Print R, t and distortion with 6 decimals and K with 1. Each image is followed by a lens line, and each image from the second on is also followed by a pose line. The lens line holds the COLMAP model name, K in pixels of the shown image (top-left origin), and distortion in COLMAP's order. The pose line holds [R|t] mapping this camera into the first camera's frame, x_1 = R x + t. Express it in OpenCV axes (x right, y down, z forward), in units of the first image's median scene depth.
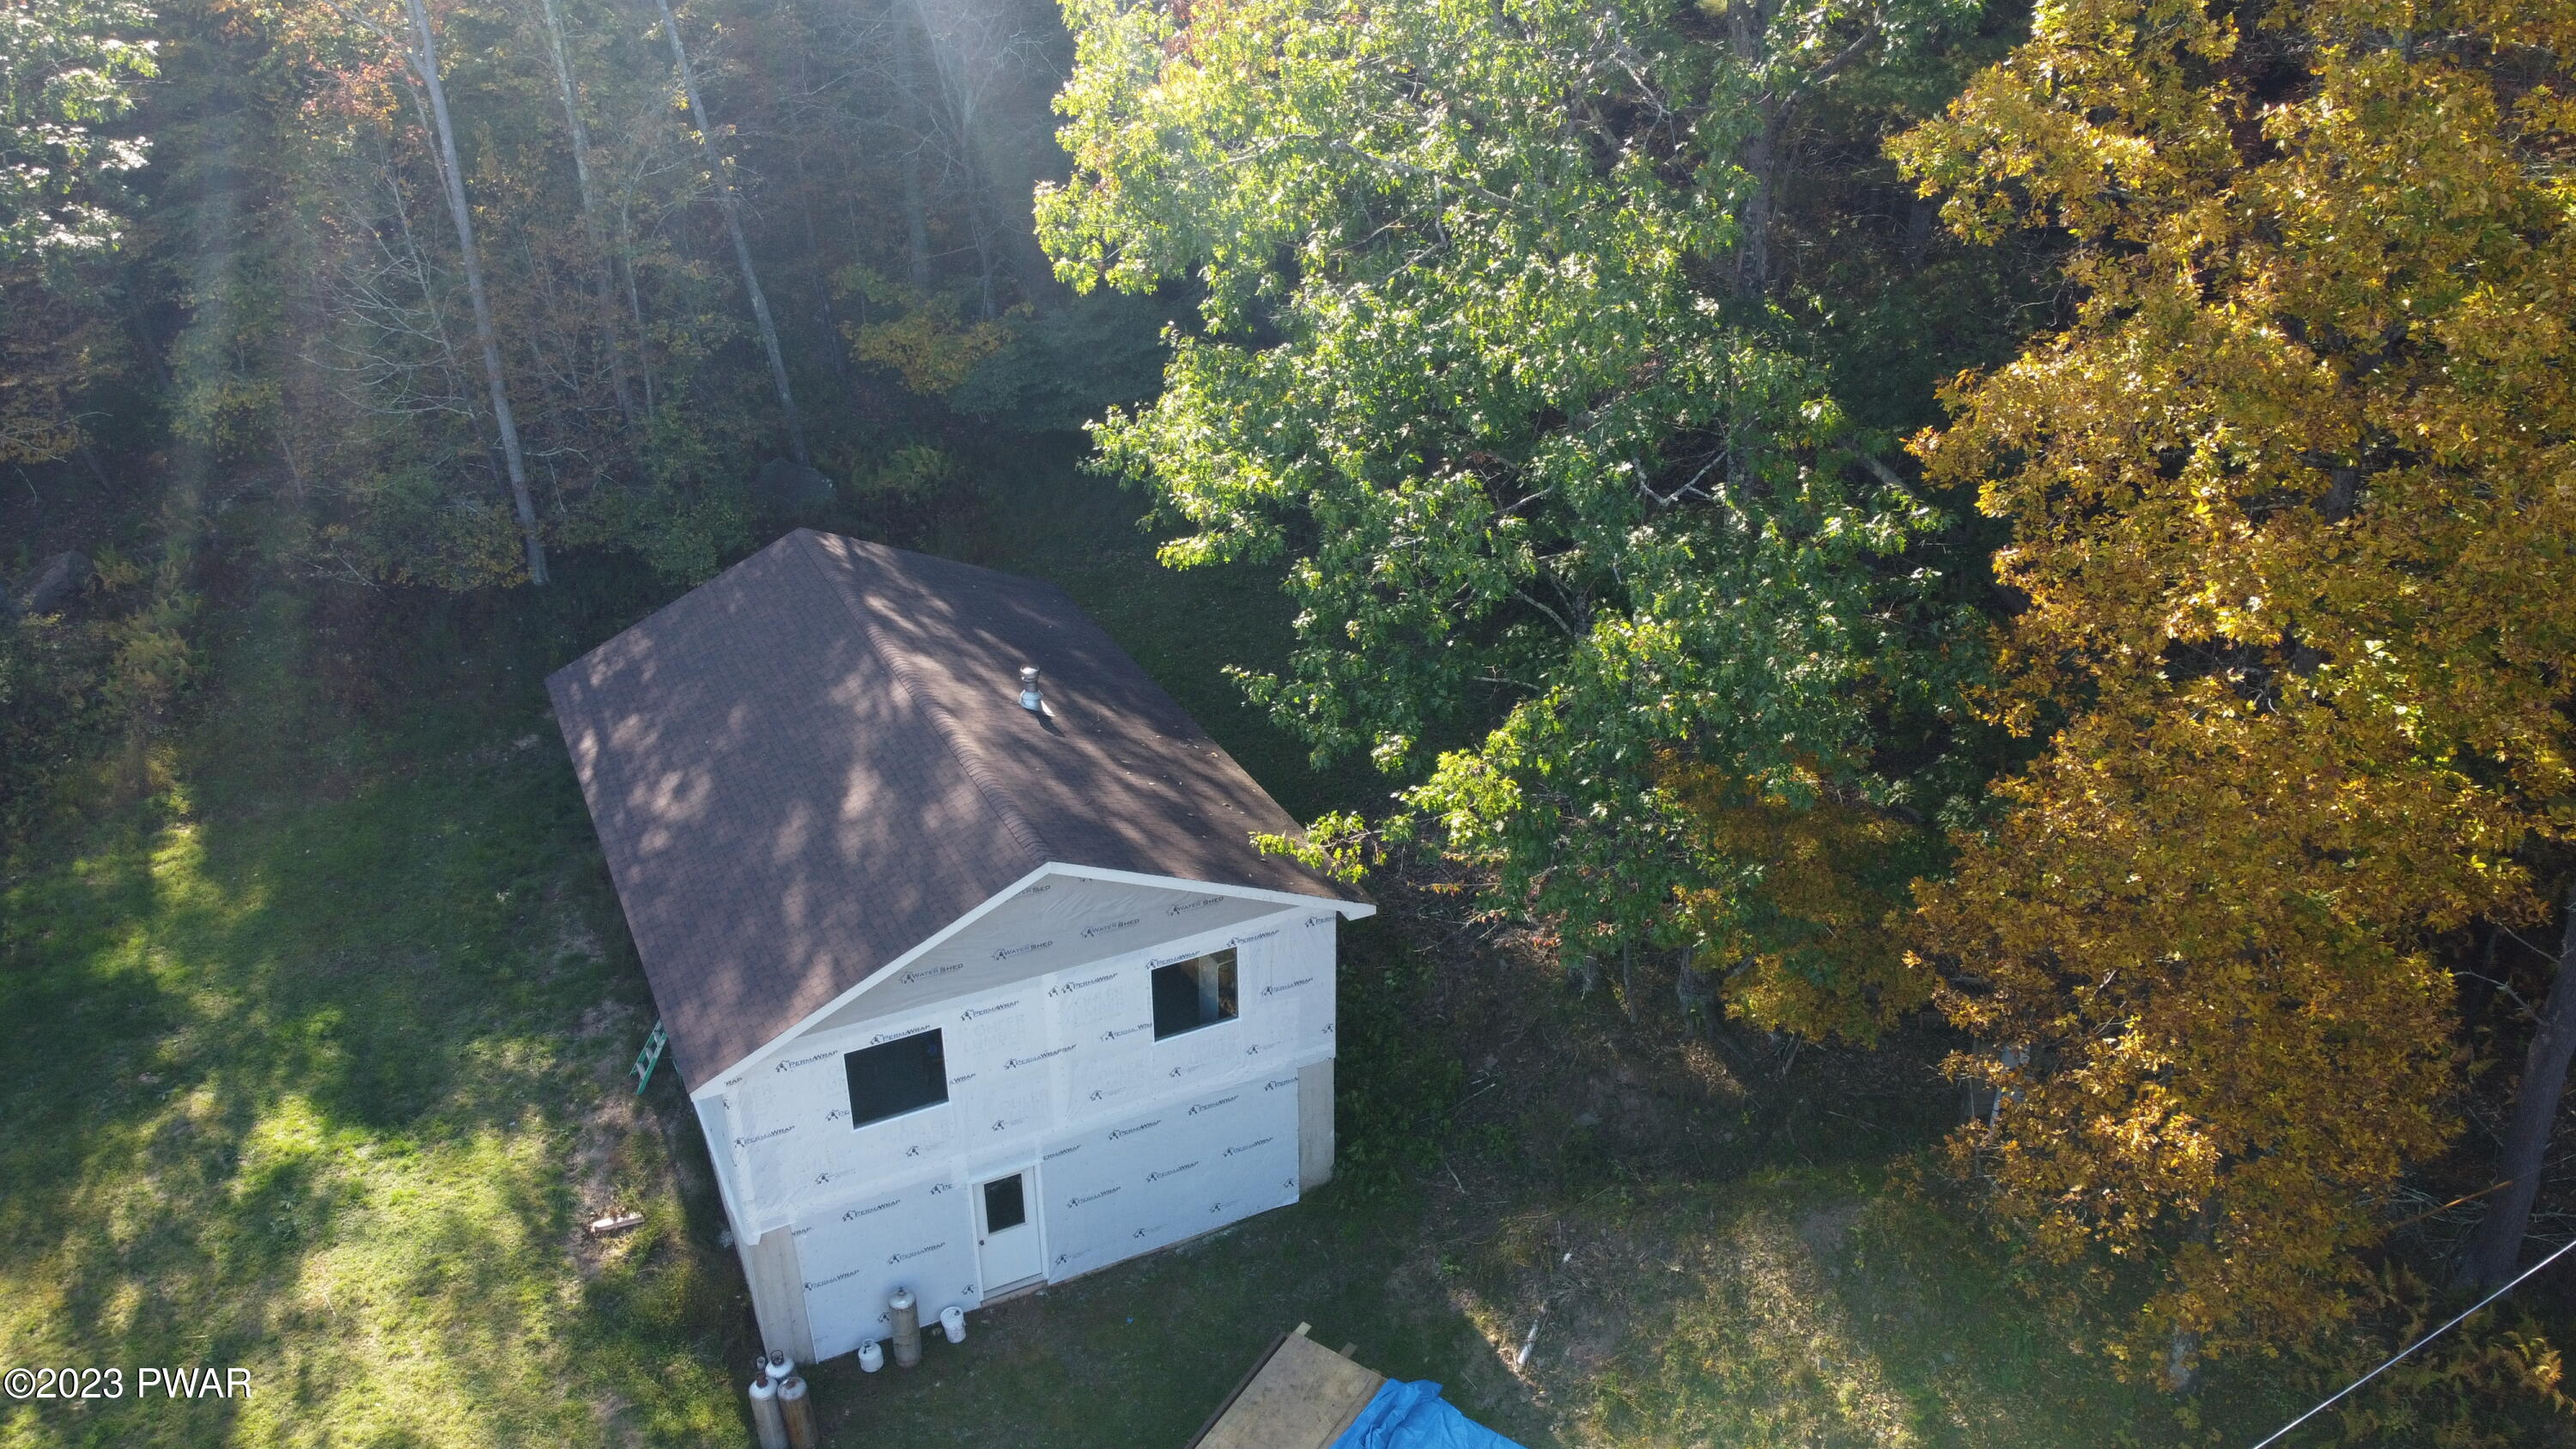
lens RADIAL K [[1869.0, 0, 1283.4], [0, 1869.0, 719.2], [0, 0, 1]] dist [-0.002378, -0.004123]
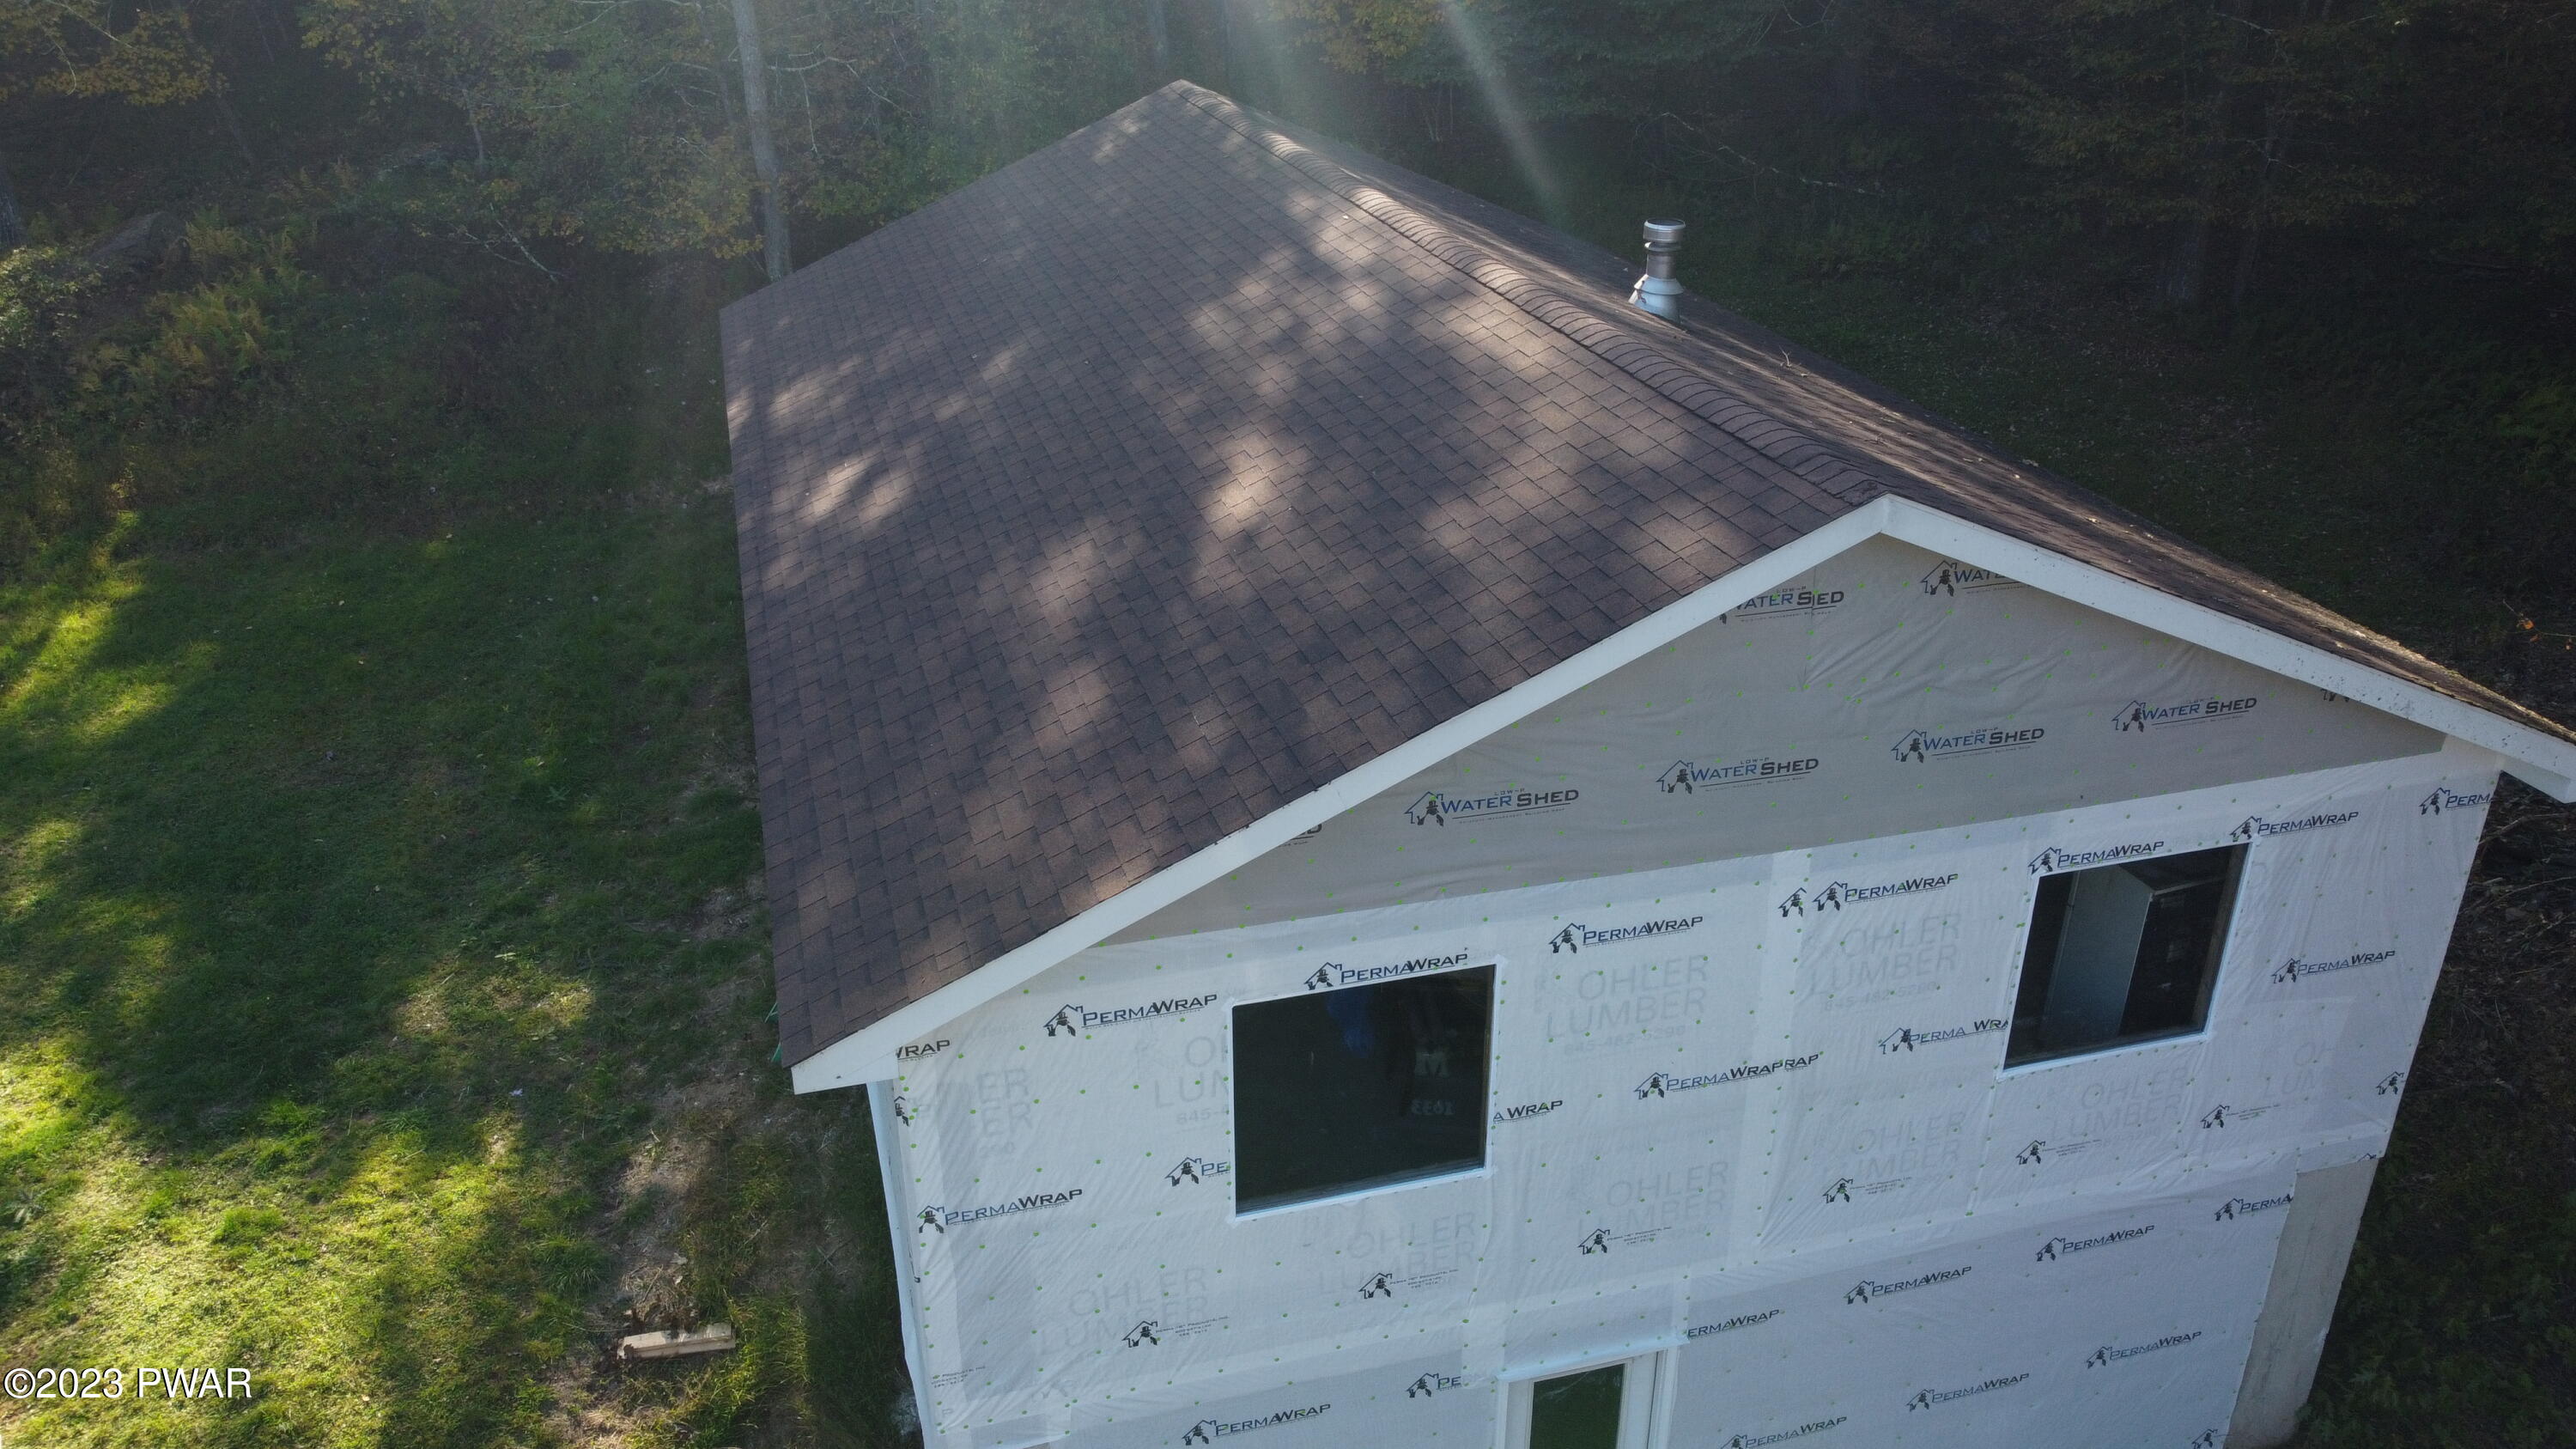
lens RADIAL K [[1869.0, 0, 1283.9], [0, 1869.0, 725.6], [0, 0, 1]] dist [-0.002378, -0.004123]
pose [[0.982995, 0.080002, -0.165291, -0.156586], [-0.082229, 0.996591, -0.006665, 0.116617], [0.164194, 0.020143, 0.986222, 0.593496]]
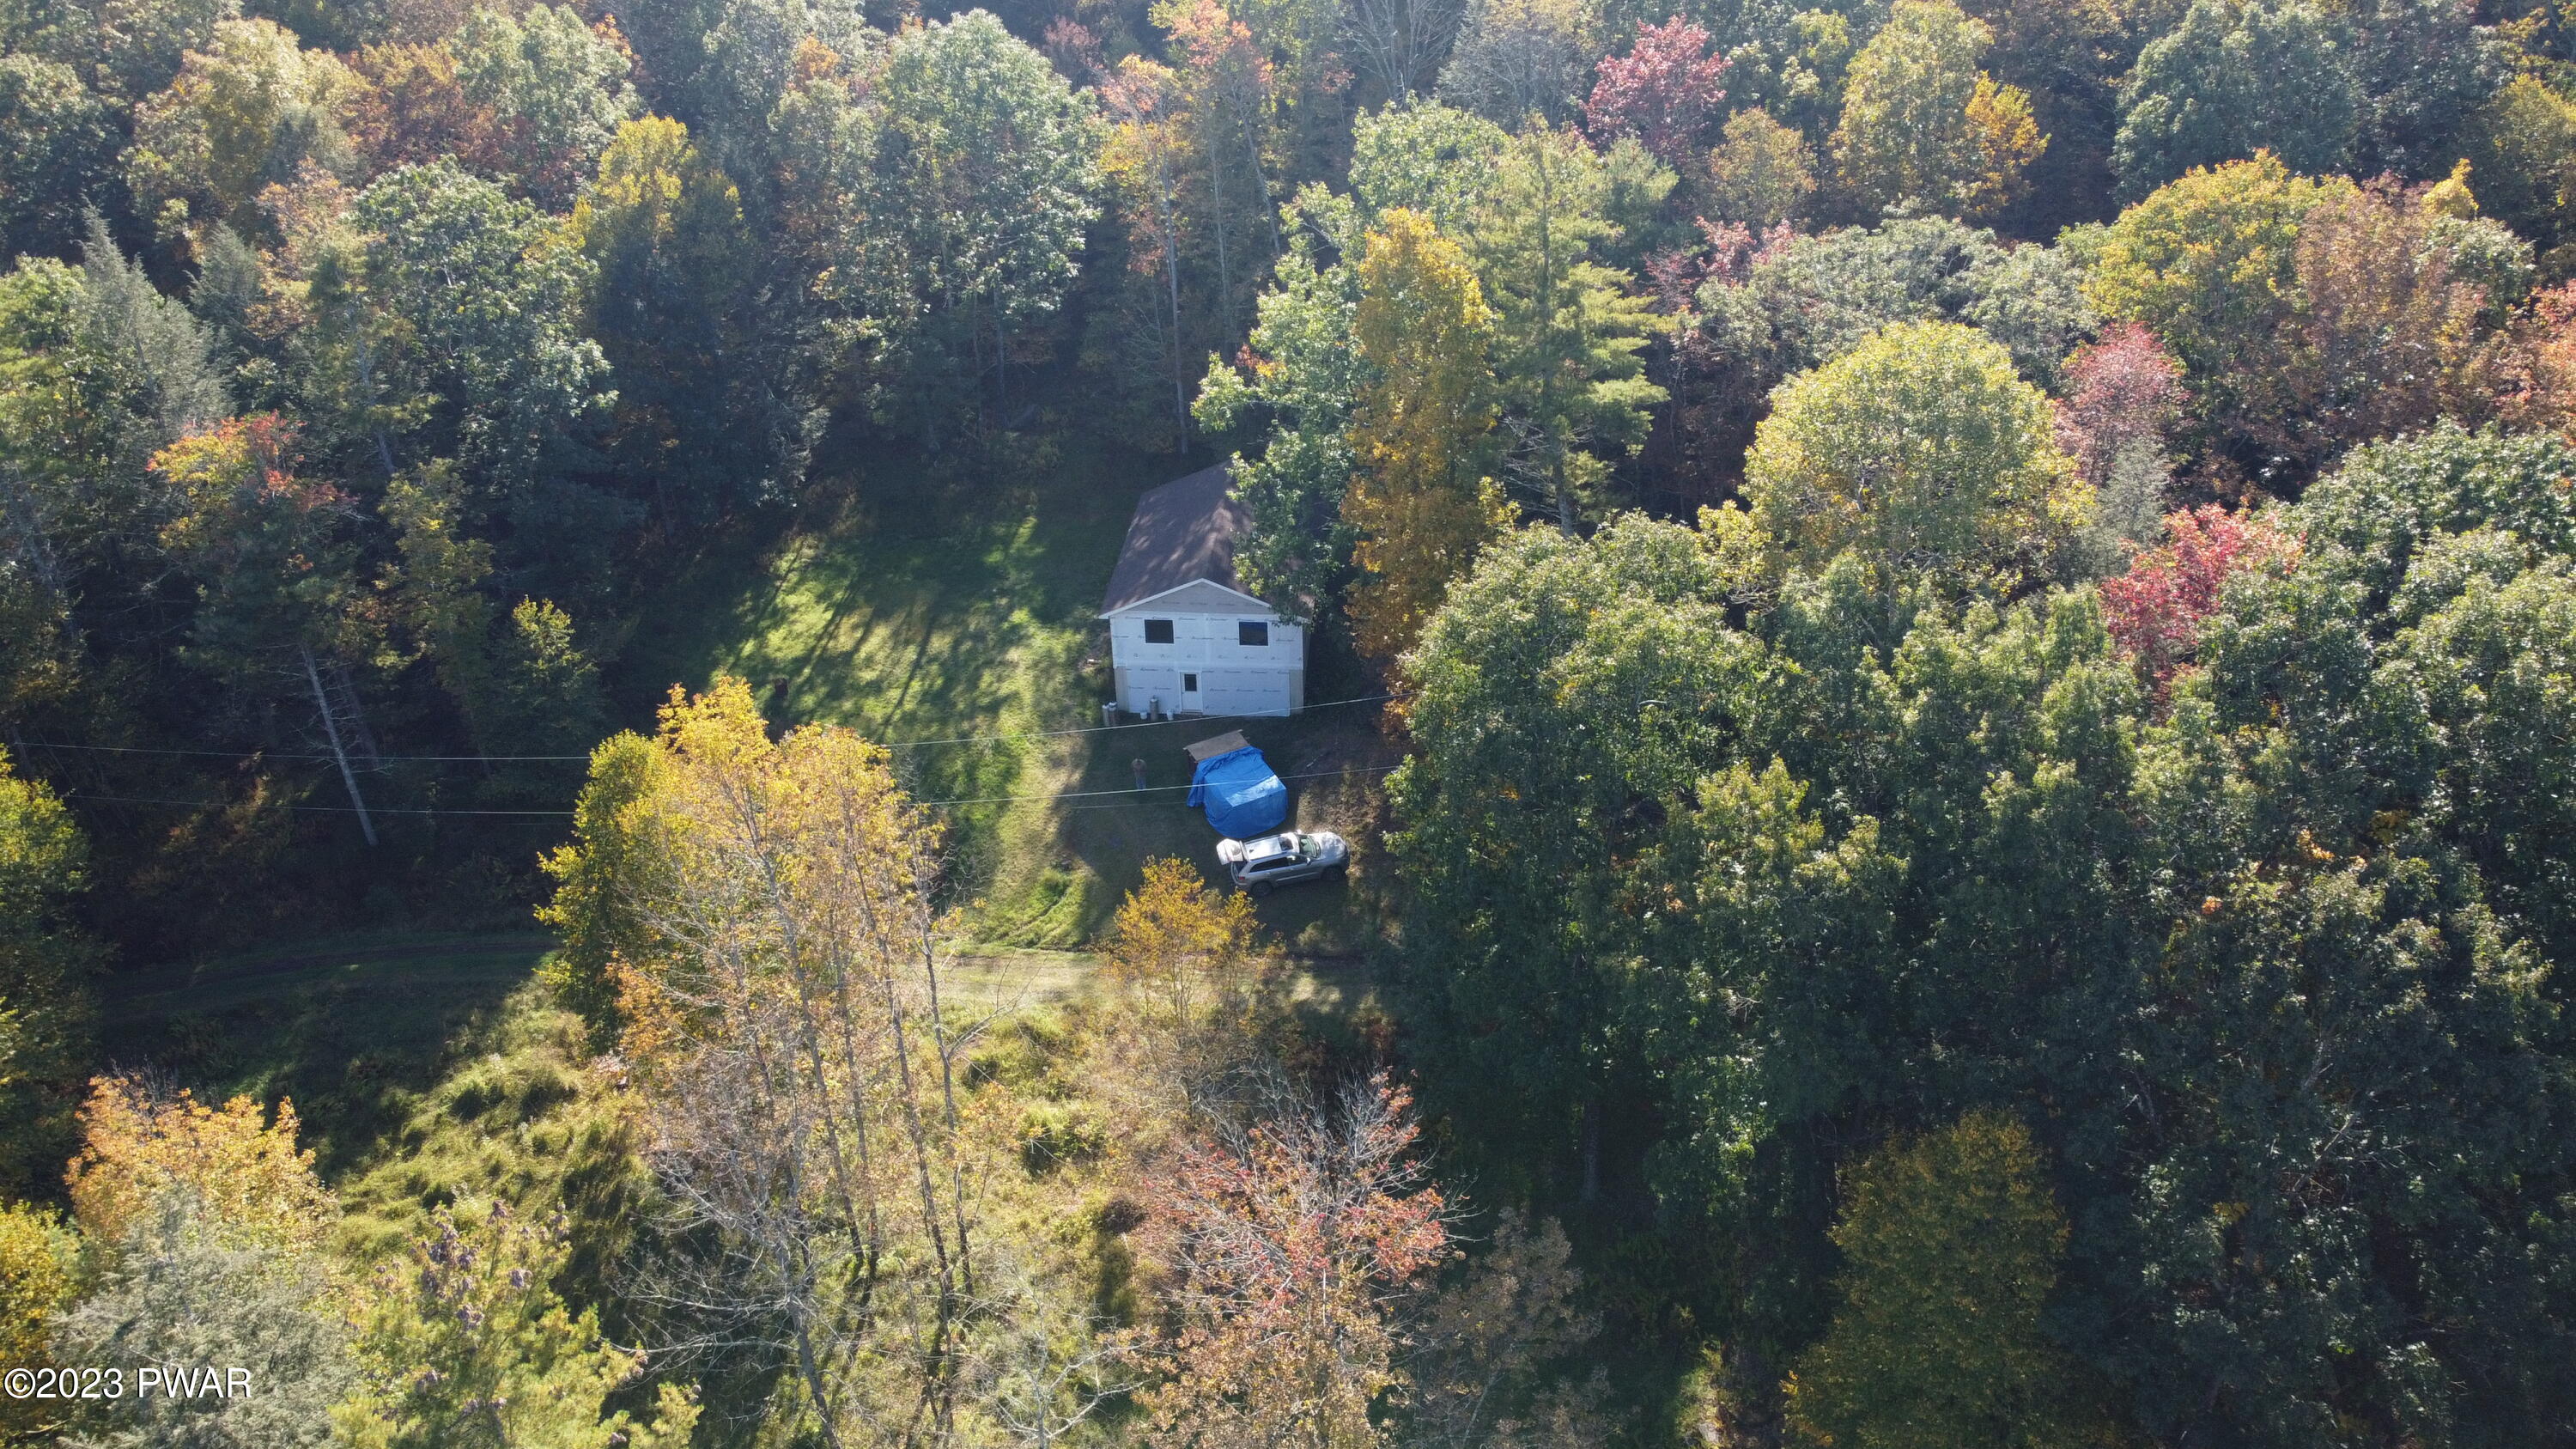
lens RADIAL K [[1869.0, 0, 1291.7], [0, 1869.0, 724.2], [0, 0, 1]] dist [-0.002378, -0.004123]
pose [[0.873729, 0.254010, -0.414820, 1.380741], [-0.213594, 0.966552, 0.141968, -0.171285], [0.437007, -0.035439, 0.898760, -1.858204]]
